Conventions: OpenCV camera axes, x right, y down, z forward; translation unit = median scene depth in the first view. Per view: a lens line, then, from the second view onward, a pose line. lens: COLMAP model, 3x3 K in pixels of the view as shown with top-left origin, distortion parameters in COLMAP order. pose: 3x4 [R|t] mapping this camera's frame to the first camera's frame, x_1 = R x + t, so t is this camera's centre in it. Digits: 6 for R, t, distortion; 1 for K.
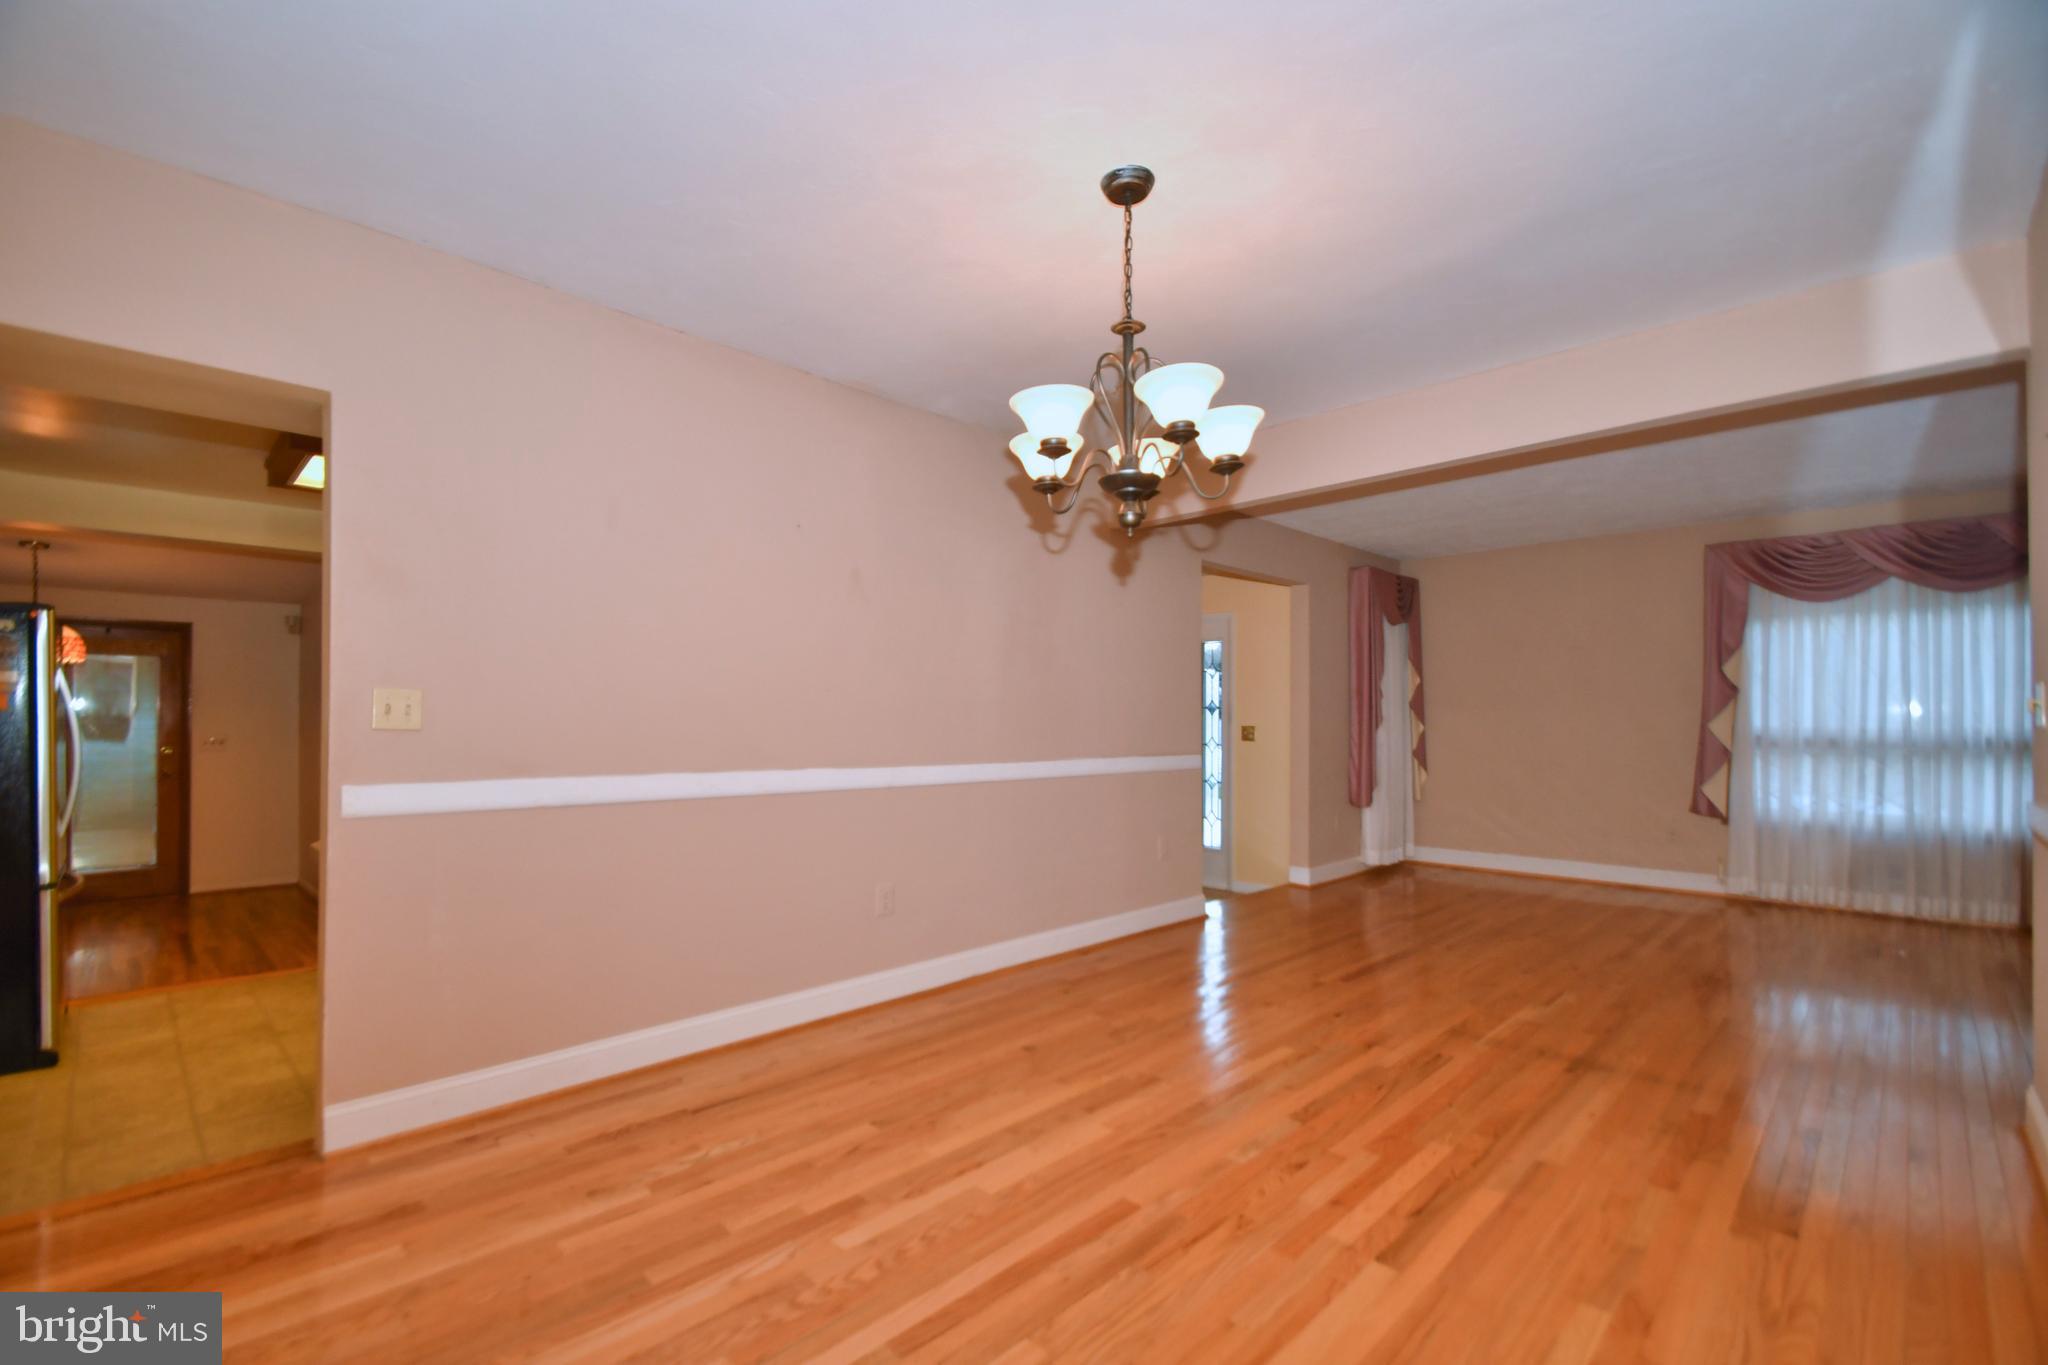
lens RADIAL K [[911.9, 0, 1029.7], [0, 911.9, 722.2], [0, 0, 1]] dist [0.019291, -0.000485]
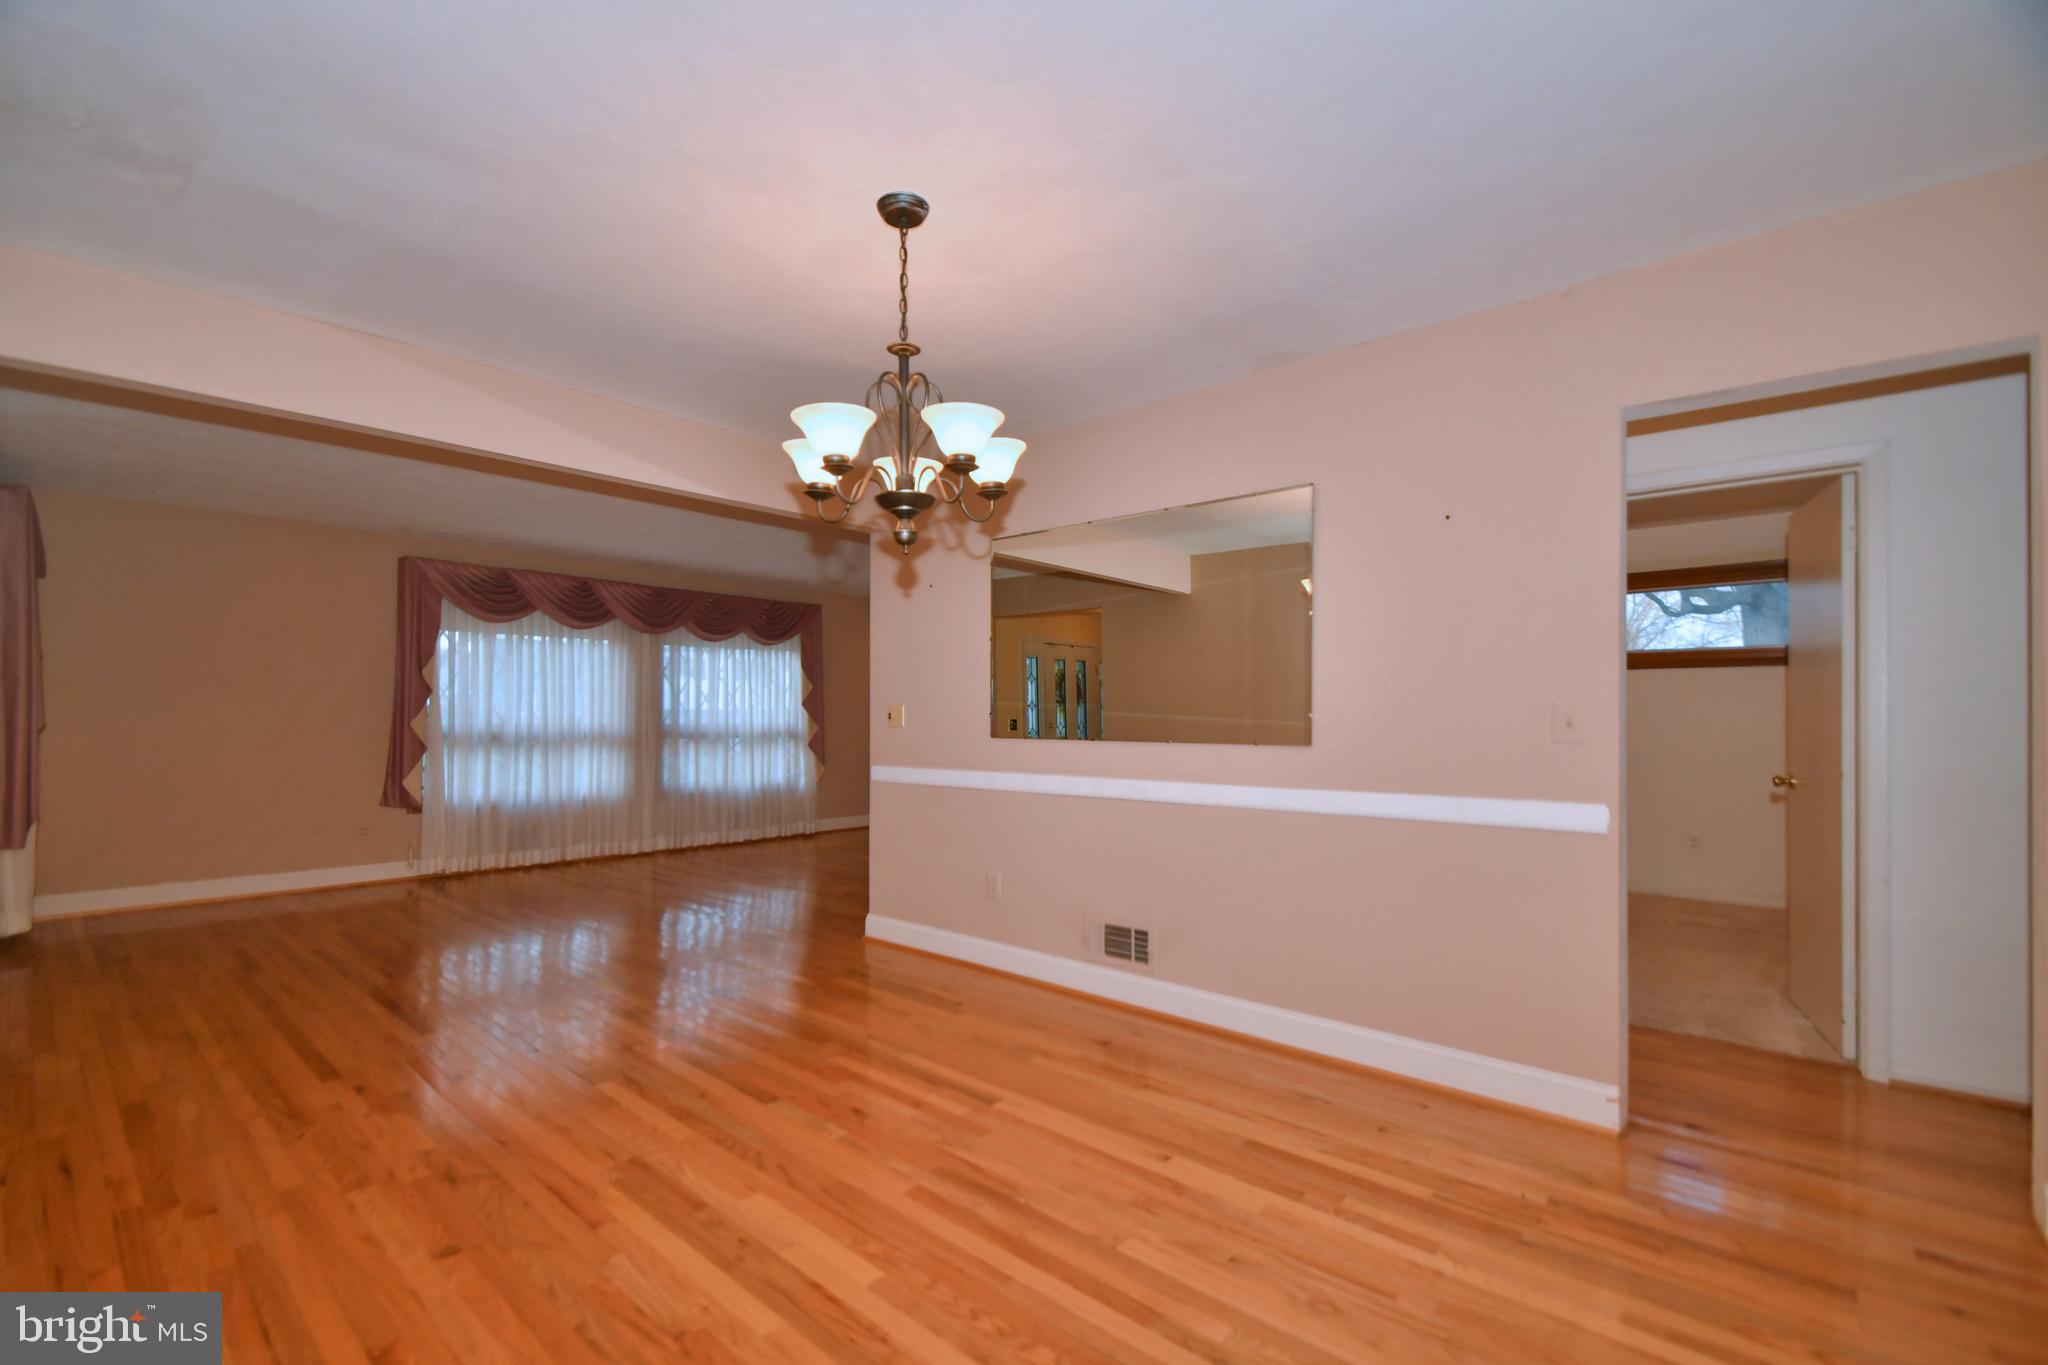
lens RADIAL K [[894.9, 0, 1000.5], [0, 894.9, 715.6], [0, 0, 1]] dist [0.019615, -0.013117]
pose [[-0.048613, 0.003649, 0.998811, -0.517441], [-0.003802, 0.999985, -0.003838, -0.003725], [-0.998810, -0.003984, -0.048598, 0.543613]]
